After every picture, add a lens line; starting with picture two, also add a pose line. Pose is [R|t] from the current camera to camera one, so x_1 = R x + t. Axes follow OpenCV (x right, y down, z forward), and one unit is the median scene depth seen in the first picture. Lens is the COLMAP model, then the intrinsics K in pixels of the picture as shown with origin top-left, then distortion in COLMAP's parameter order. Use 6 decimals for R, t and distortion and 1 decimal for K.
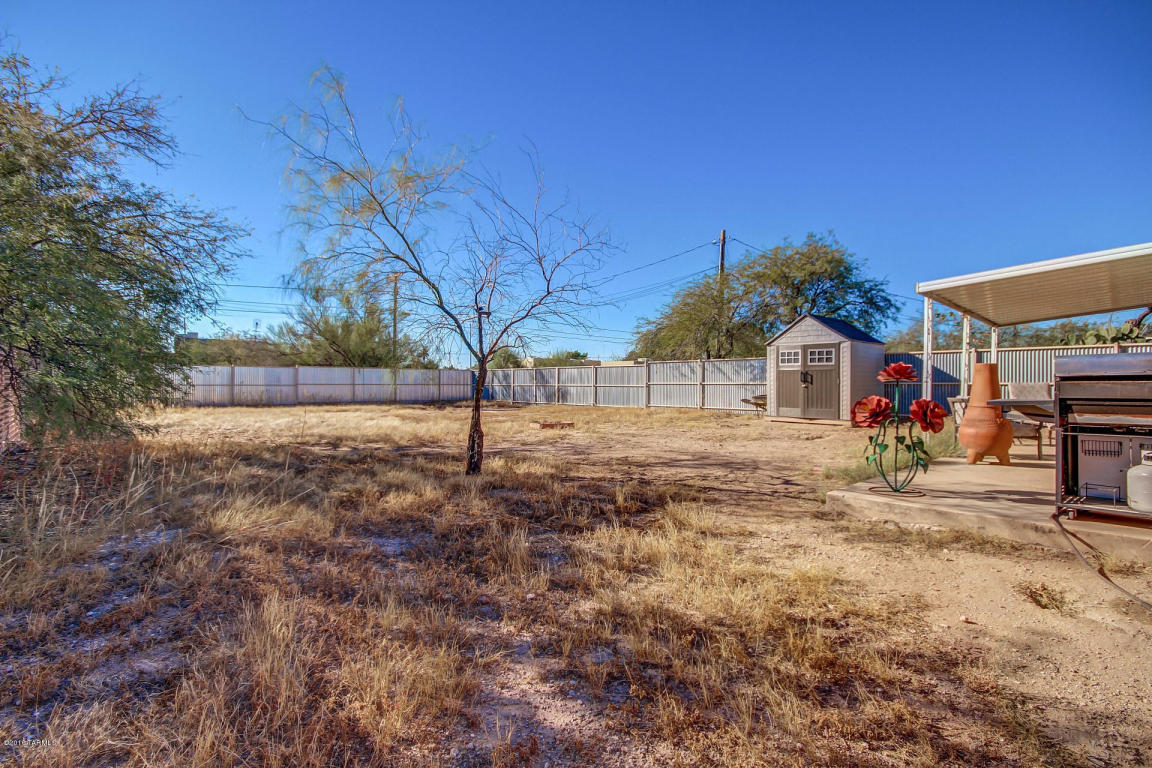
lens RADIAL K [[536.4, 0, 580.9], [0, 536.4, 386.9], [0, 0, 1]] dist [0.008383, -0.010137]
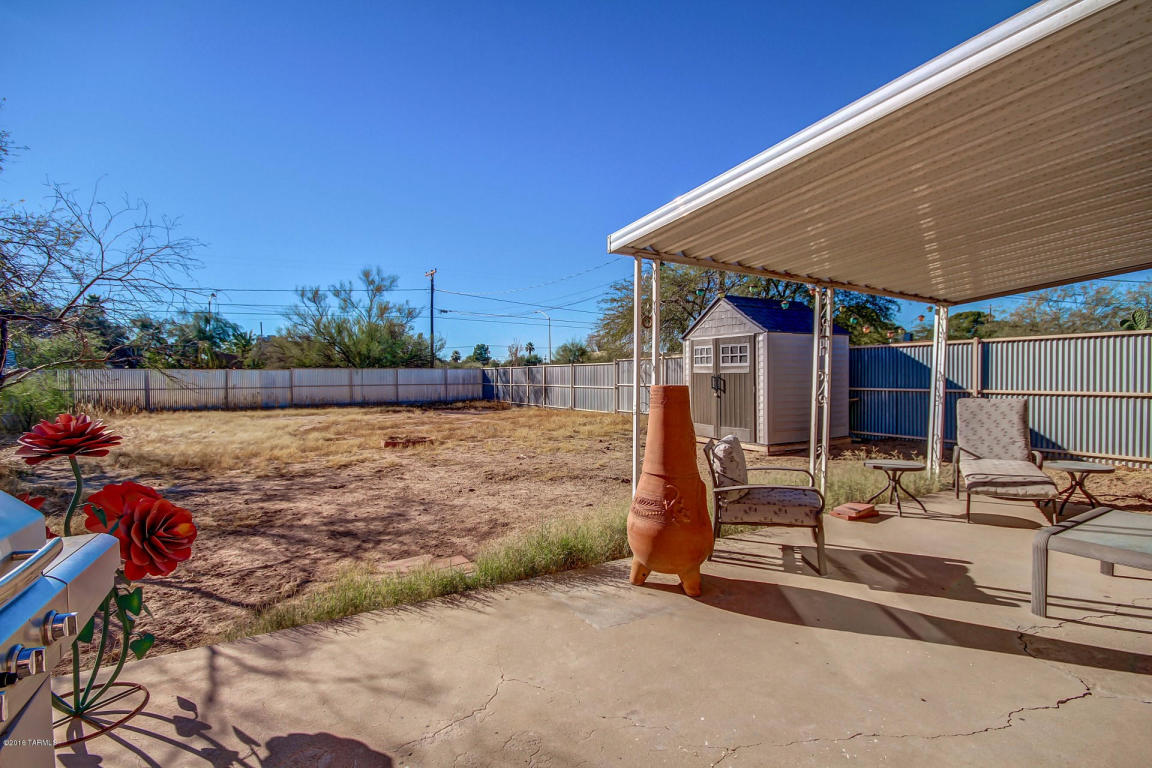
lens RADIAL K [[536.4, 0, 580.9], [0, 536.4, 386.9], [0, 0, 1]] dist [0.008383, -0.010137]
pose [[0.976877, -0.006079, -0.213714, 0.371155], [0.009420, 0.999849, 0.014617, -0.023909], [0.213592, -0.016292, 0.976787, 0.238072]]
